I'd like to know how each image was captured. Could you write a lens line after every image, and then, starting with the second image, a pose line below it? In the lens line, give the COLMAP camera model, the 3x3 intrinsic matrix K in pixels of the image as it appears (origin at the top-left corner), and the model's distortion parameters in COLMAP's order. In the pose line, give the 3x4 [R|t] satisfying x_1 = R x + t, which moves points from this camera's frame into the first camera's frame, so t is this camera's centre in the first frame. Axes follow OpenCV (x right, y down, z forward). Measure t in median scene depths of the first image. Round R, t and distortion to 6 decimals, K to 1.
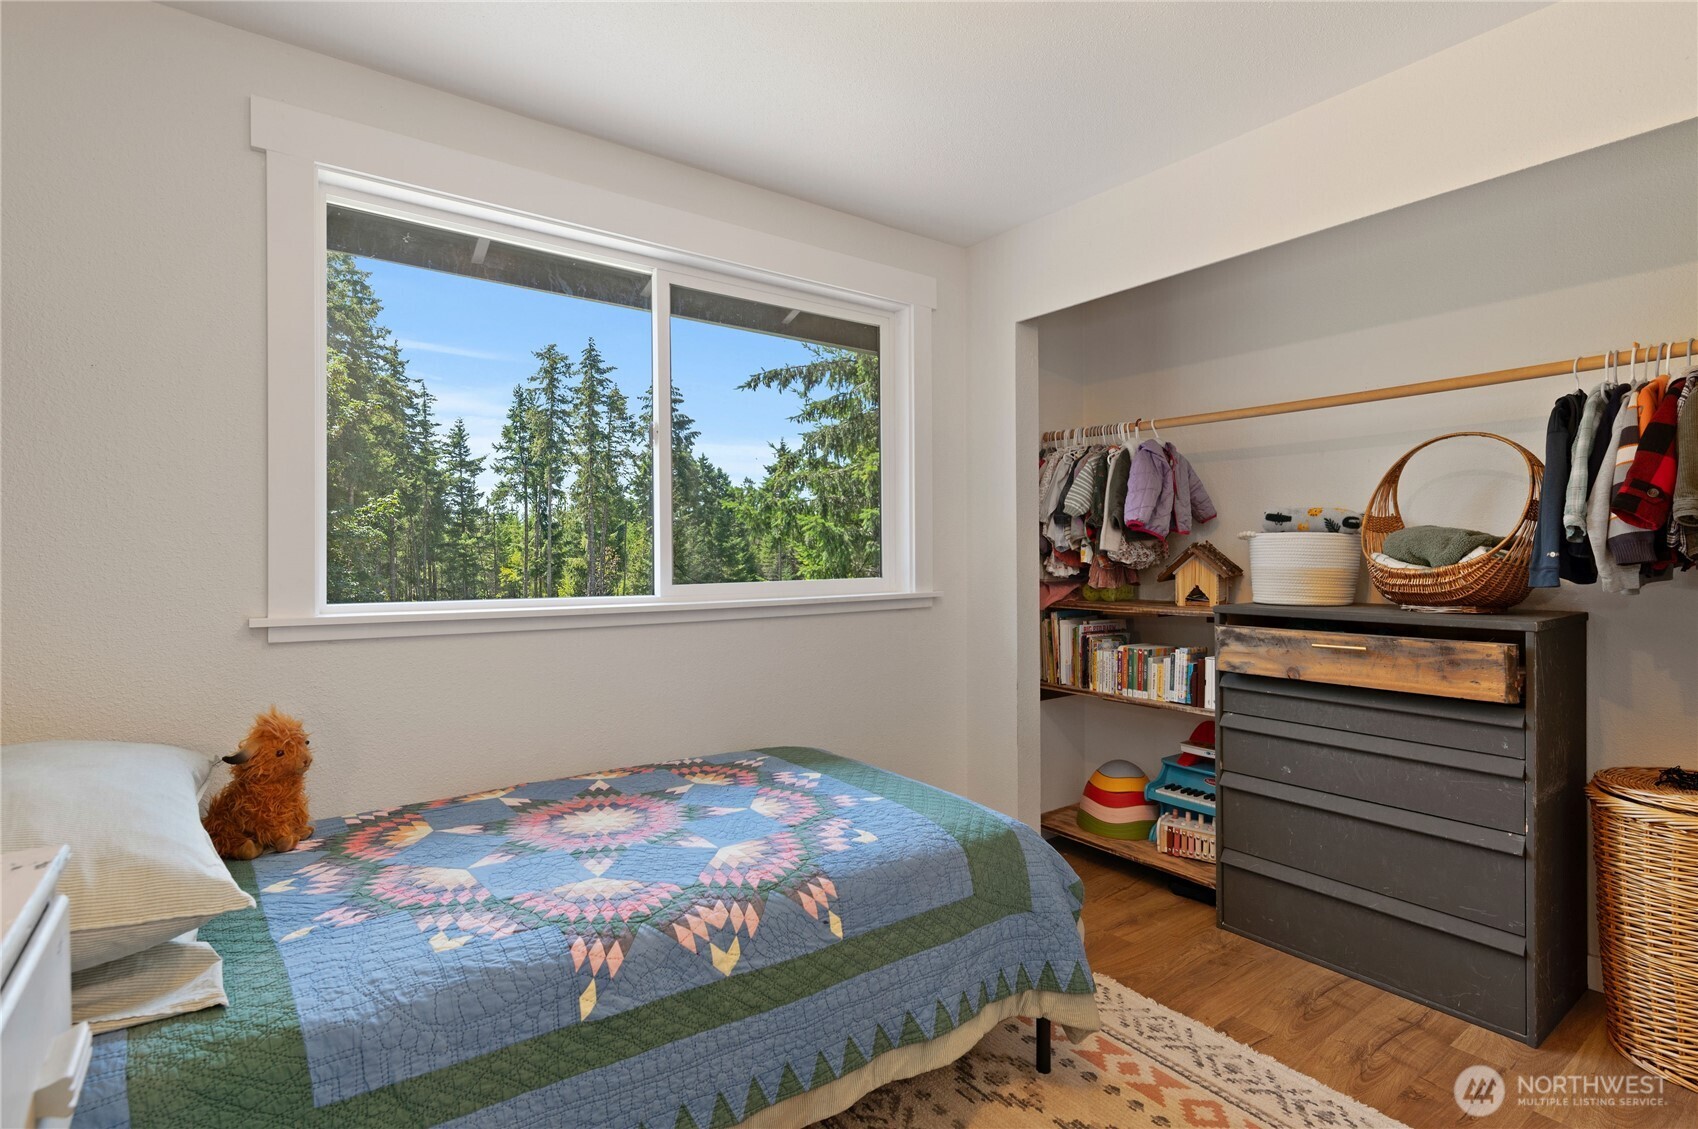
lens RADIAL K [[816.0, 0, 849.0], [0, 816.0, 564.5], [0, 0, 1]] dist [0.001714, 0.000327]
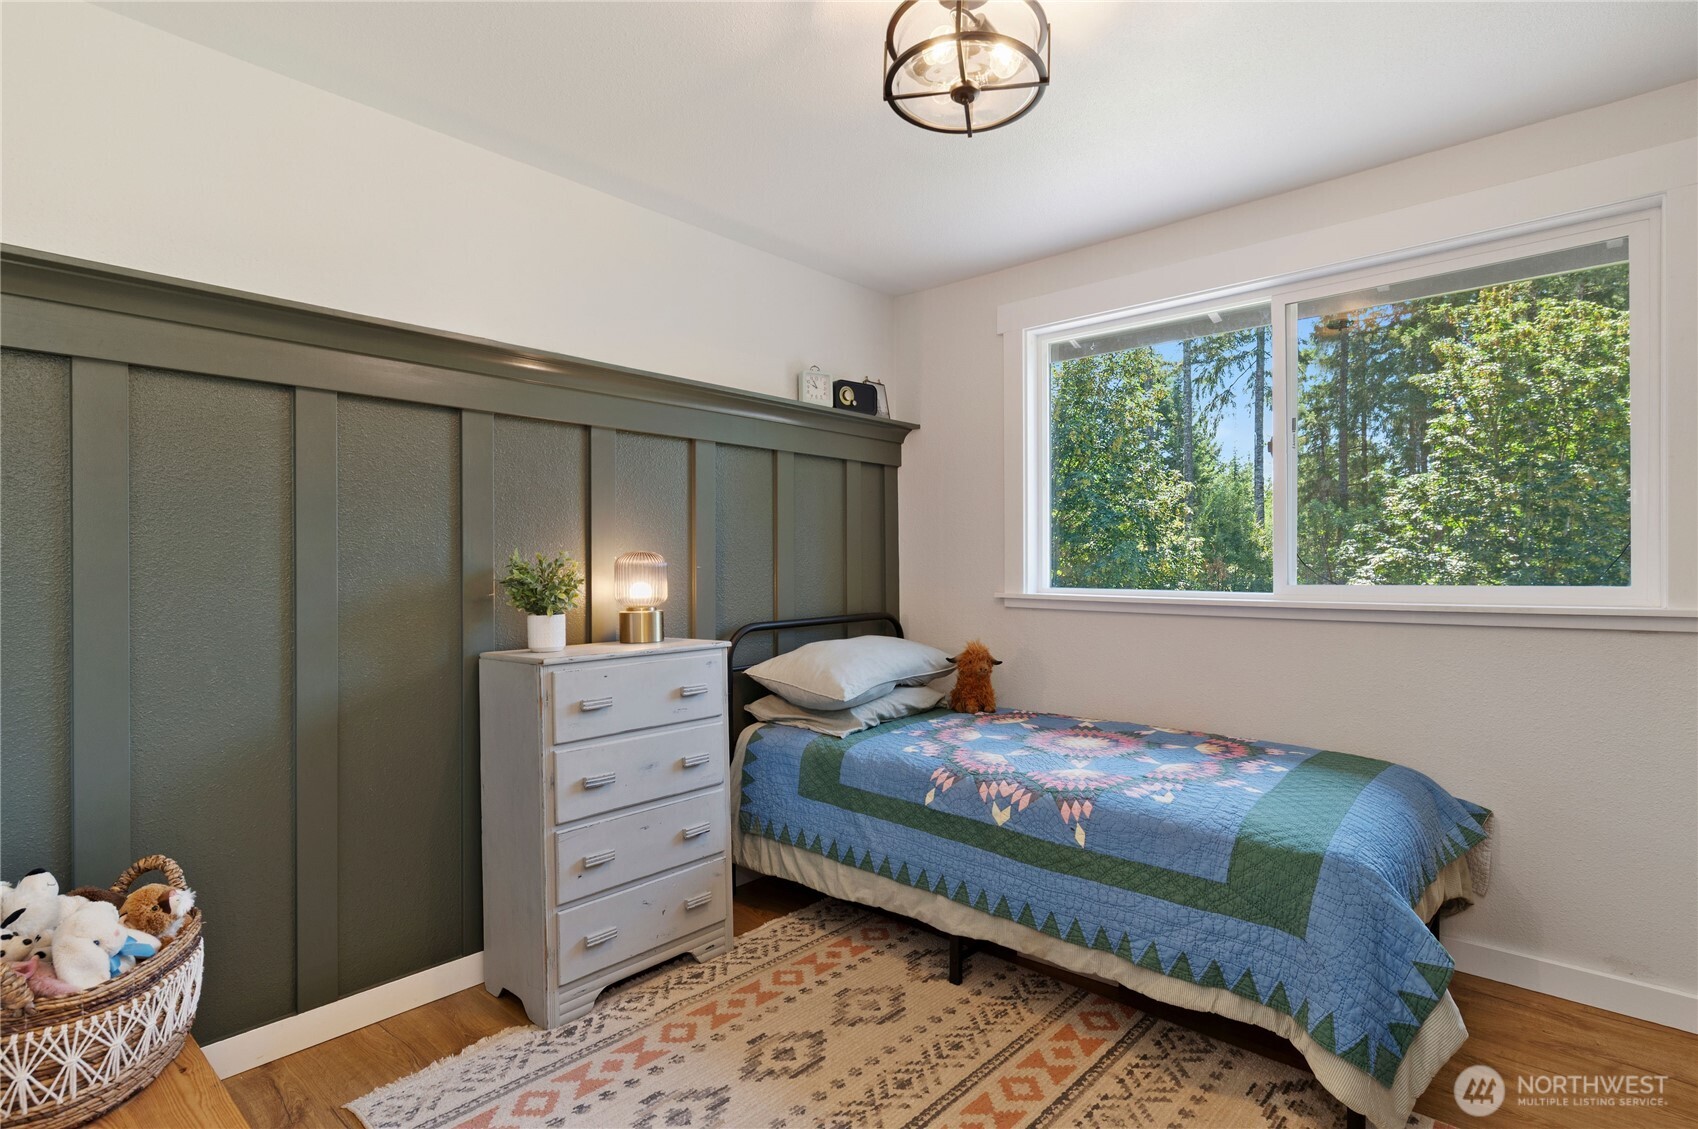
lens RADIAL K [[816.0, 0, 849.0], [0, 816.0, 564.5], [0, 0, 1]] dist [0.001714, 0.000327]
pose [[0.214671, 0.007657, -0.976657, 1.203288], [-0.007050, 0.999955, 0.006290, -0.006974], [0.976661, 0.005535, 0.214715, 0.341648]]
